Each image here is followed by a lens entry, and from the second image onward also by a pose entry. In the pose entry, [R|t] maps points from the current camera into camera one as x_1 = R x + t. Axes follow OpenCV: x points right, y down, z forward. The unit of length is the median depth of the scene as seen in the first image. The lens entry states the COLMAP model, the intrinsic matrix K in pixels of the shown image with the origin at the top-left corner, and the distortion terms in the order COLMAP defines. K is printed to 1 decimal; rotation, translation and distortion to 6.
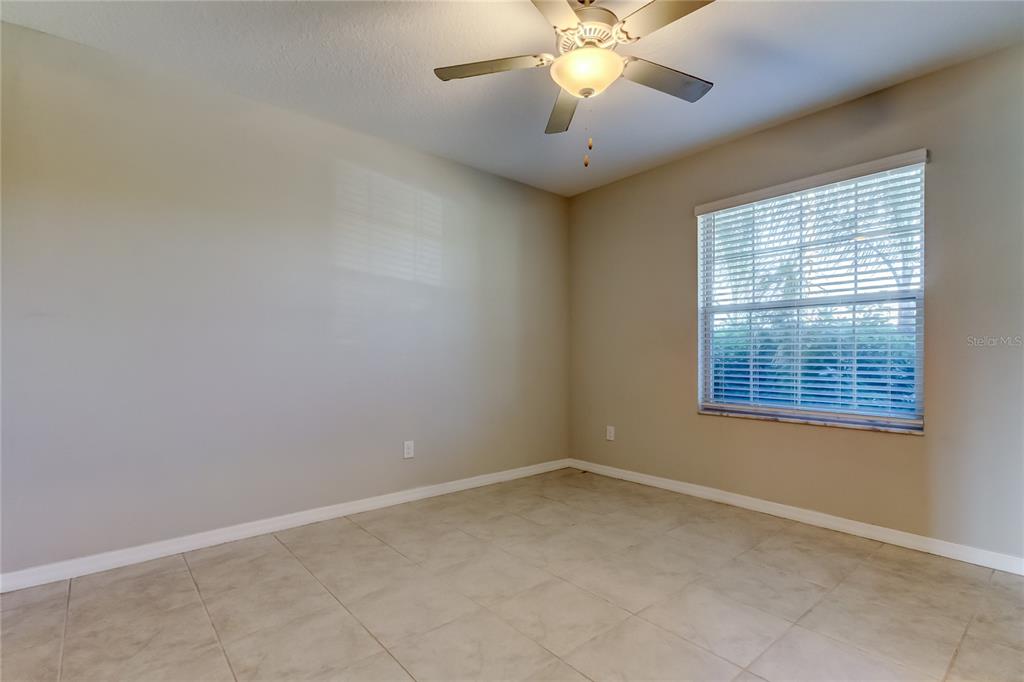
lens RADIAL K [[472.9, 0, 519.3], [0, 472.9, 354.3], [0, 0, 1]] dist [0.015614, -0.000115]
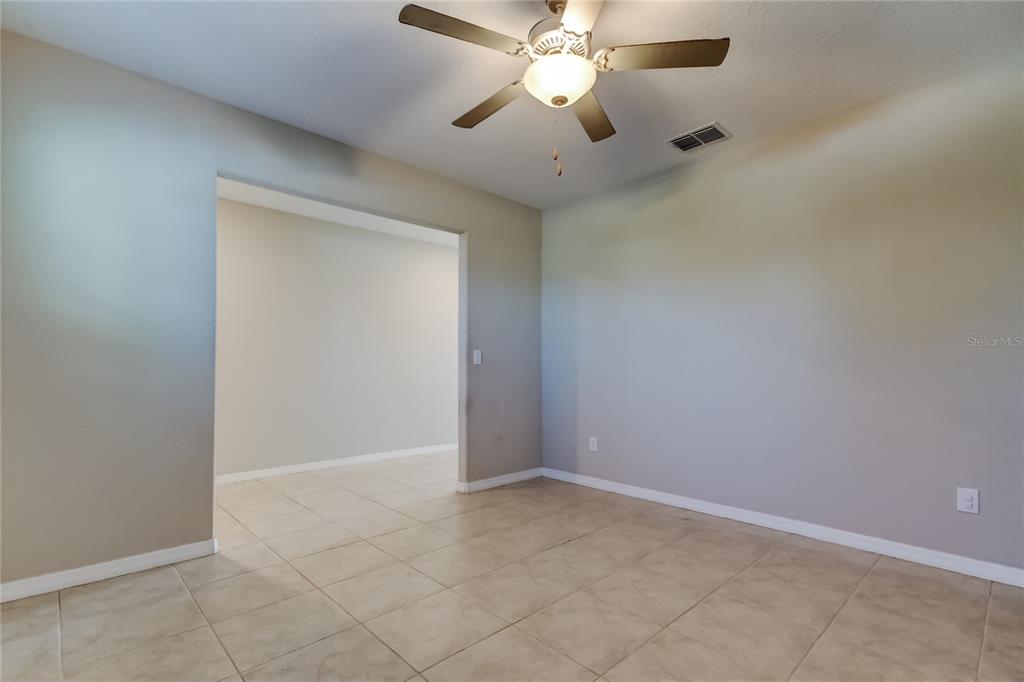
lens RADIAL K [[478.8, 0, 507.7], [0, 478.8, 356.8], [0, 0, 1]] dist [0.015032, -0.000200]
pose [[-0.999642, -0.002289, -0.026658, 0.182215], [-0.001590, 0.999655, -0.026201, 0.006312], [0.026709, -0.026150, -0.999301, 1.315283]]
